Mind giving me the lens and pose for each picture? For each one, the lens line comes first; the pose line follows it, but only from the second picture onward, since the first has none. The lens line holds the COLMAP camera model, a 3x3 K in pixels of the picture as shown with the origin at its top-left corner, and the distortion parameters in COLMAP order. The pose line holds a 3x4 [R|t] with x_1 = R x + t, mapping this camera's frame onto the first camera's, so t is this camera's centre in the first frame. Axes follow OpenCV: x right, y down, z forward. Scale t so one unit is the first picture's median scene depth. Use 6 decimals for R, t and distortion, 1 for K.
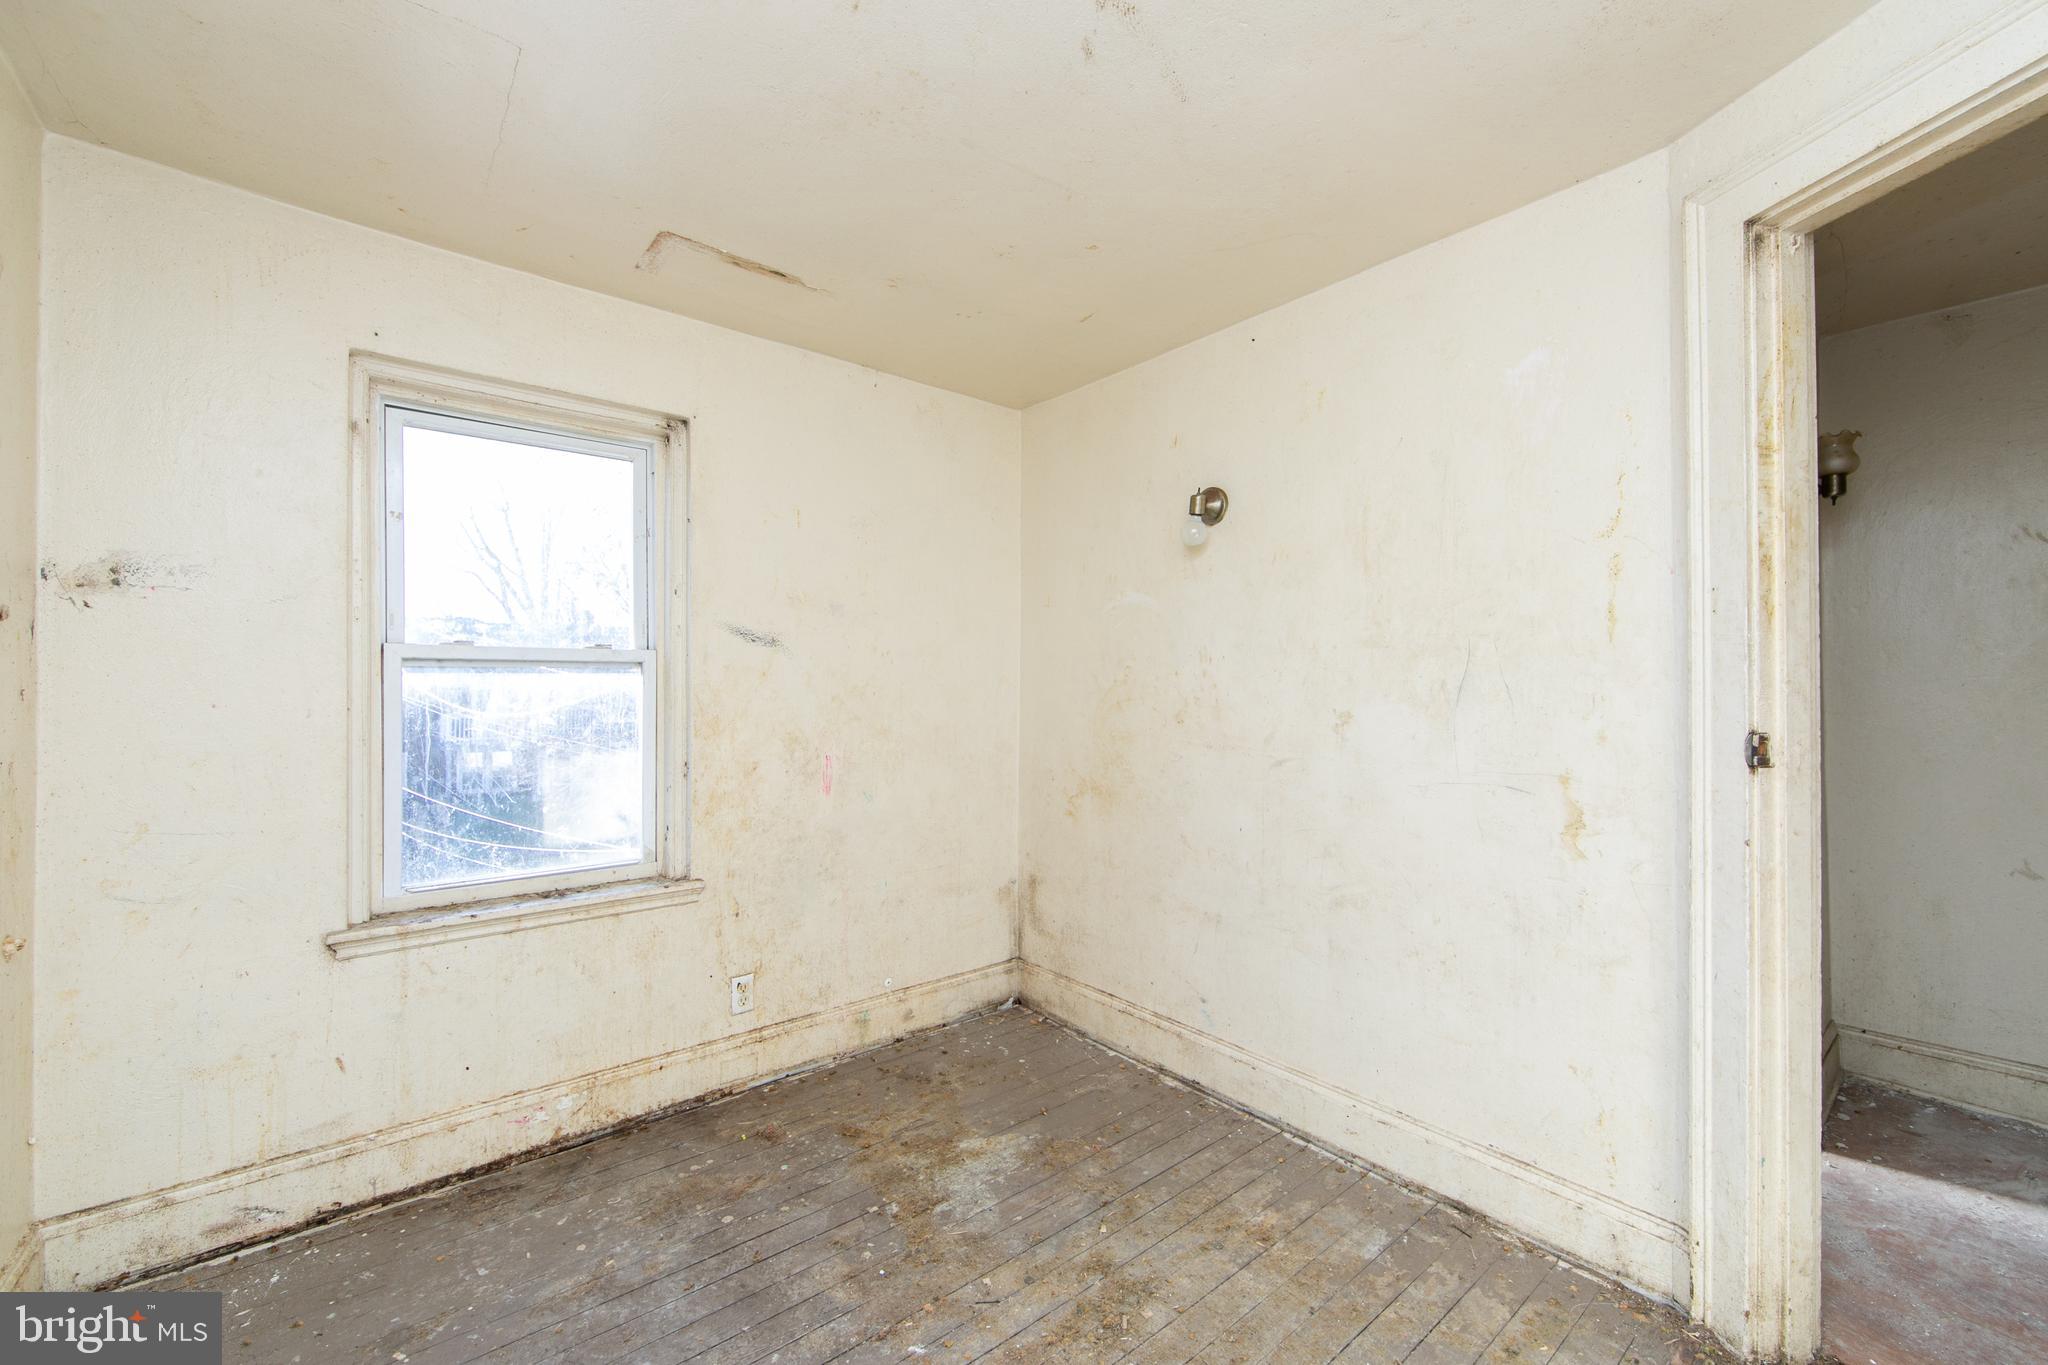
lens RADIAL K [[817.5, 0, 1024.0], [0, 817.5, 682.5], [0, 0, 1]] dist [-0.002284, -0.000411]
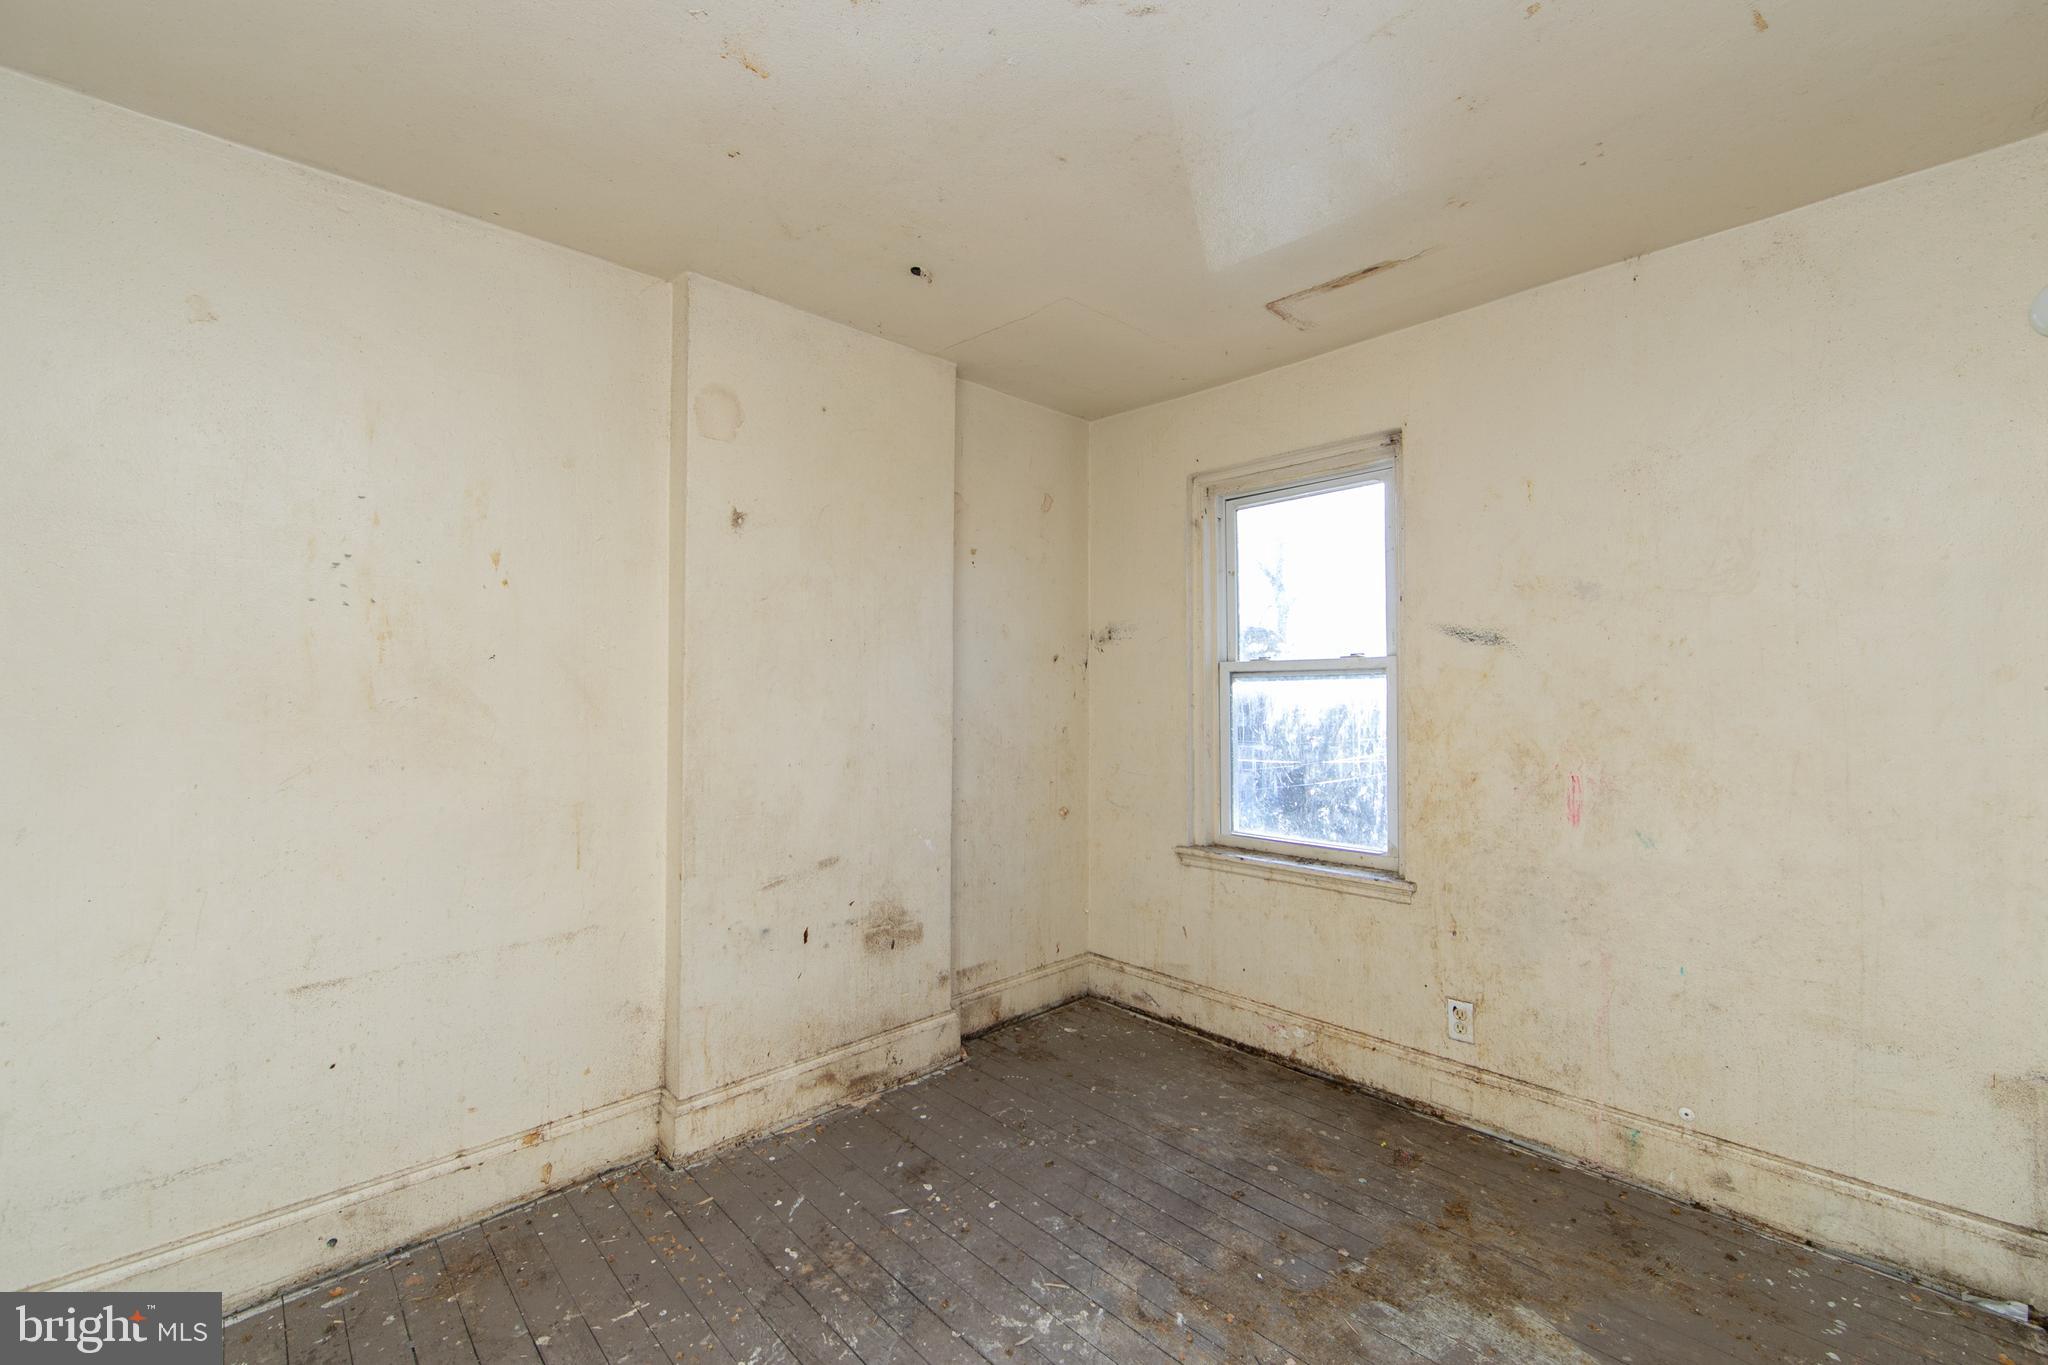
lens RADIAL K [[817.5, 0, 1024.0], [0, 817.5, 682.5], [0, 0, 1]] dist [-0.002284, -0.000411]
pose [[0.082394, -0.016319, -0.996466, 0.595223], [0.004858, 0.999861, -0.015973, 0.009575], [0.996588, -0.003524, 0.082461, 0.467576]]
